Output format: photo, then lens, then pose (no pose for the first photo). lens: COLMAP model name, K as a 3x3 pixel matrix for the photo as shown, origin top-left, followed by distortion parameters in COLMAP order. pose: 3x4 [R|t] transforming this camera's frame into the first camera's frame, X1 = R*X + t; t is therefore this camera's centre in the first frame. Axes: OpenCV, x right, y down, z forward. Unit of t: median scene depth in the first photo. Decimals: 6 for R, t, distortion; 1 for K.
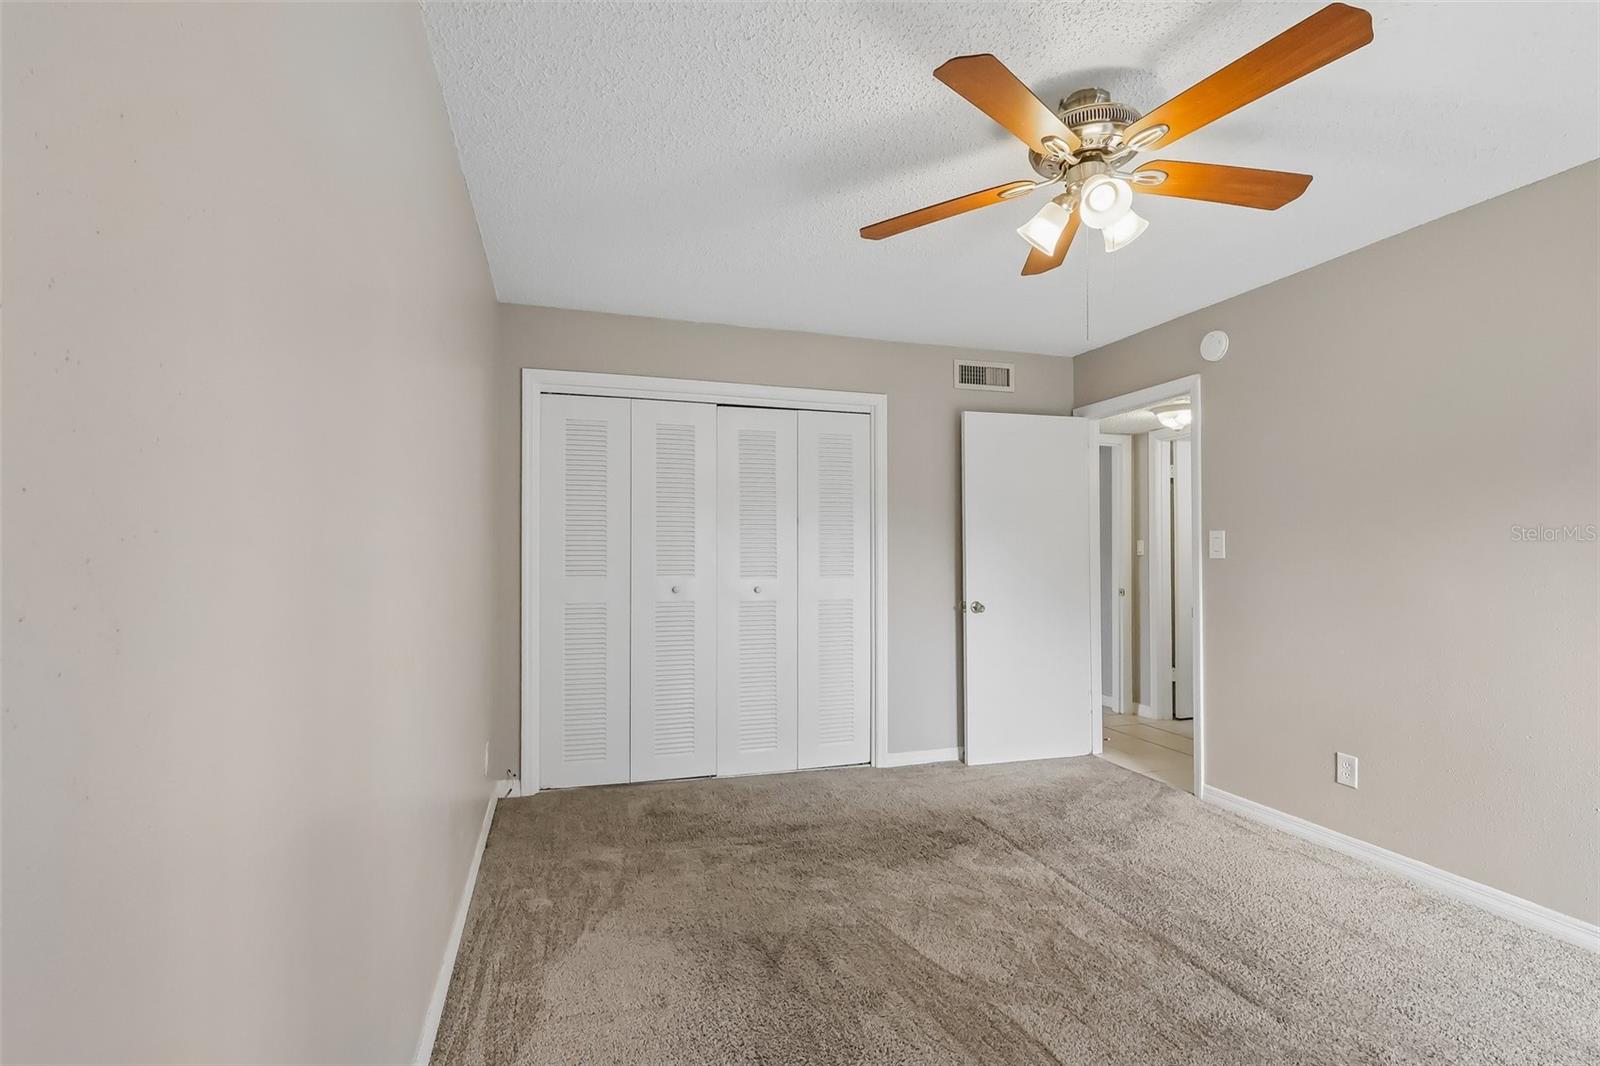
lens RADIAL K [[730.7, 0, 802.0], [0, 730.7, 544.0], [0, 0, 1]] dist [-0.003625, 0.000617]
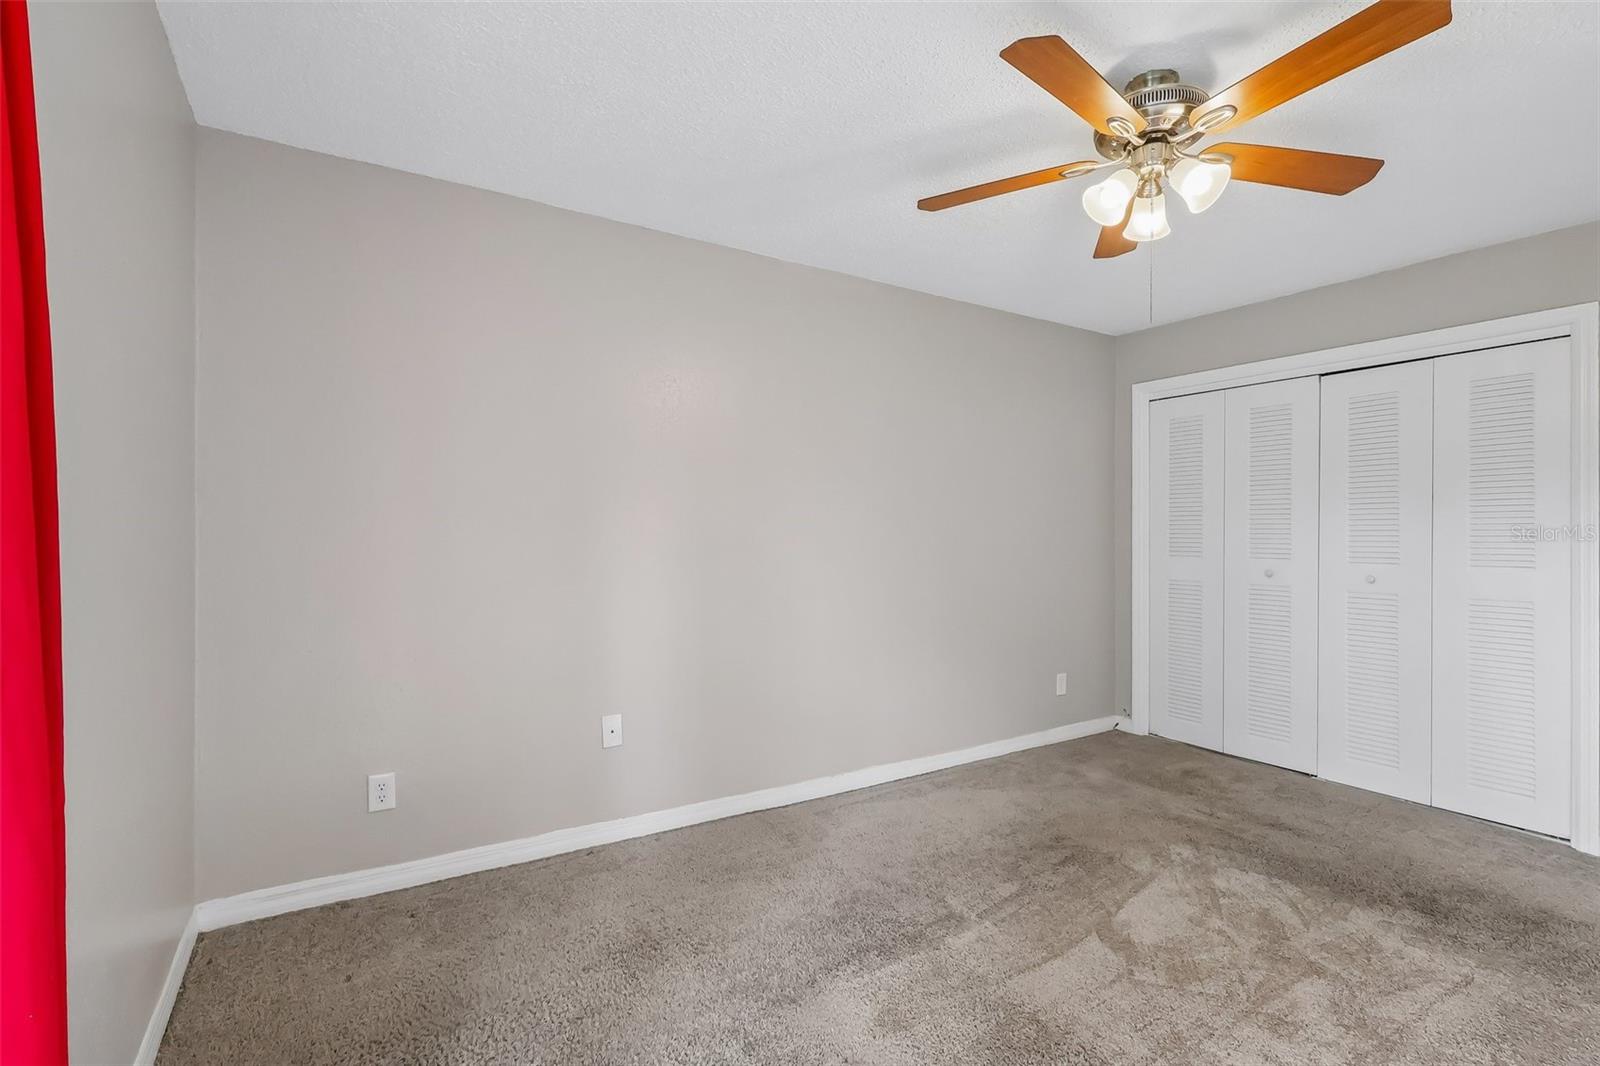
lens RADIAL K [[730.7, 0, 802.0], [0, 730.7, 544.0], [0, 0, 1]] dist [-0.003625, 0.000617]
pose [[0.269224, 0.016658, -0.962934, 0.647454], [0.015765, 0.999640, 0.021701, -0.009751], [0.962949, -0.021023, 0.268864, 0.134104]]
